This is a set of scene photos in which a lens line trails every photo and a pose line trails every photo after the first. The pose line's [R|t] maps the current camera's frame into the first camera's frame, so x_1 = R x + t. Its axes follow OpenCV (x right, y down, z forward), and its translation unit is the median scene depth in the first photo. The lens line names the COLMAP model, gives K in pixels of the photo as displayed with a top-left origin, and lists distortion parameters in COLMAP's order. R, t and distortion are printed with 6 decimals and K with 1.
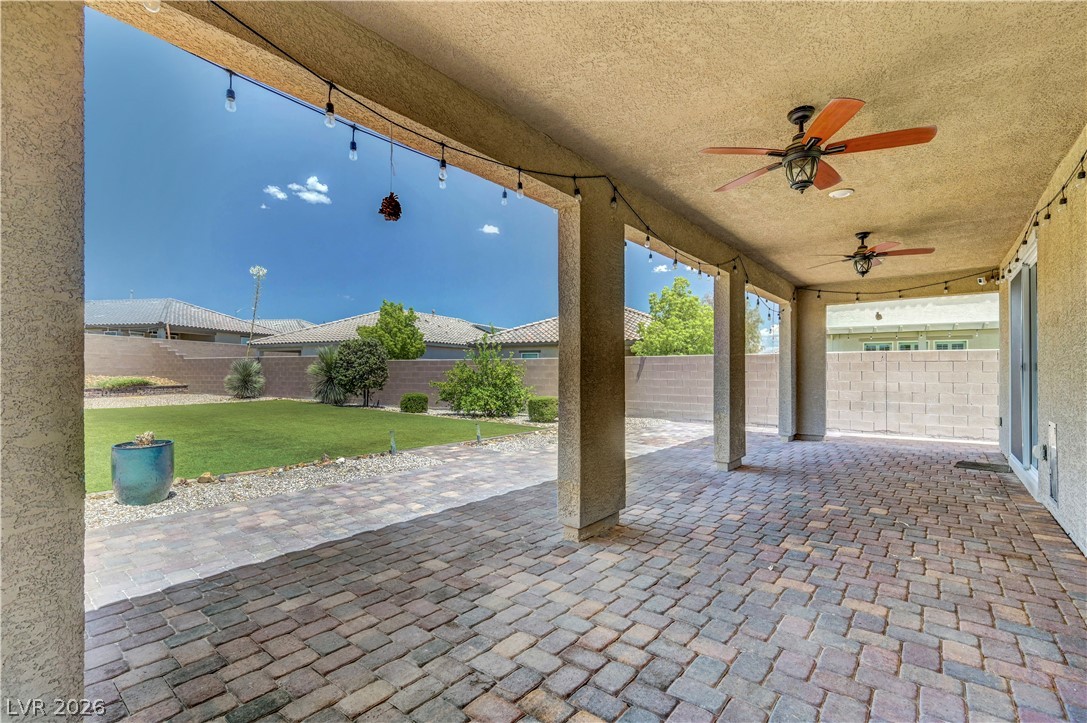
lens RADIAL K [[472.6, 0, 546.8], [0, 472.6, 369.4], [0, 0, 1]] dist [-0.000241, -0.000037]
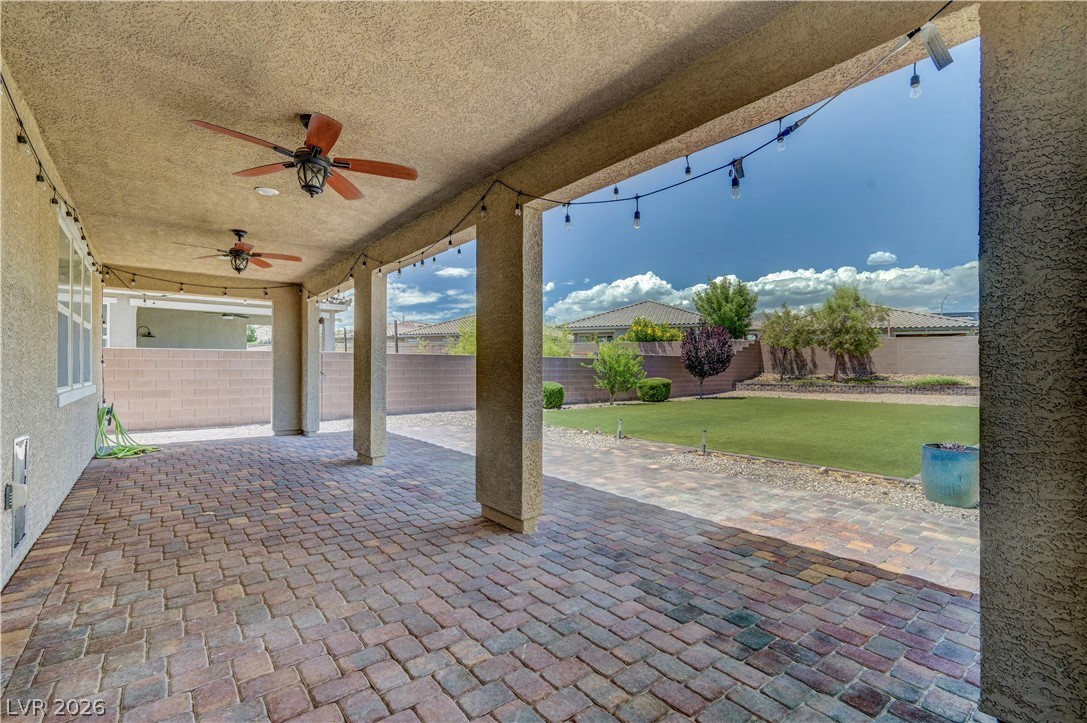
lens RADIAL K [[472.6, 0, 546.8], [0, 472.6, 369.4], [0, 0, 1]] dist [-0.000241, -0.000037]
pose [[-0.188225, -0.001733, -0.982124, 0.333672], [0.001017, 0.999998, -0.001960, 0.002508], [0.982125, -0.001367, -0.188223, 0.394659]]
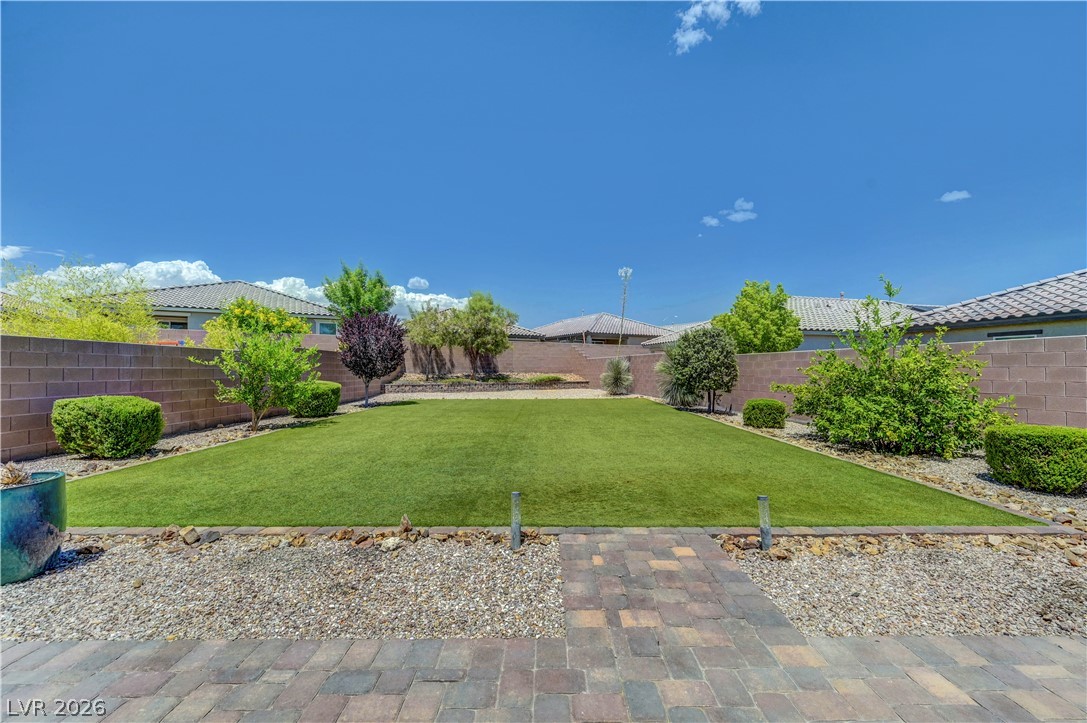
lens RADIAL K [[436.5, 0, 542.0], [0, 436.5, 371.1], [0, 0, 1]] dist [-0.000454, 0.000017]
pose [[0.639474, -0.000477, -0.768813, 0.006311], [0.005752, 0.999975, 0.004165, 0.003465], [0.768791, -0.007086, 0.639461, 0.285625]]
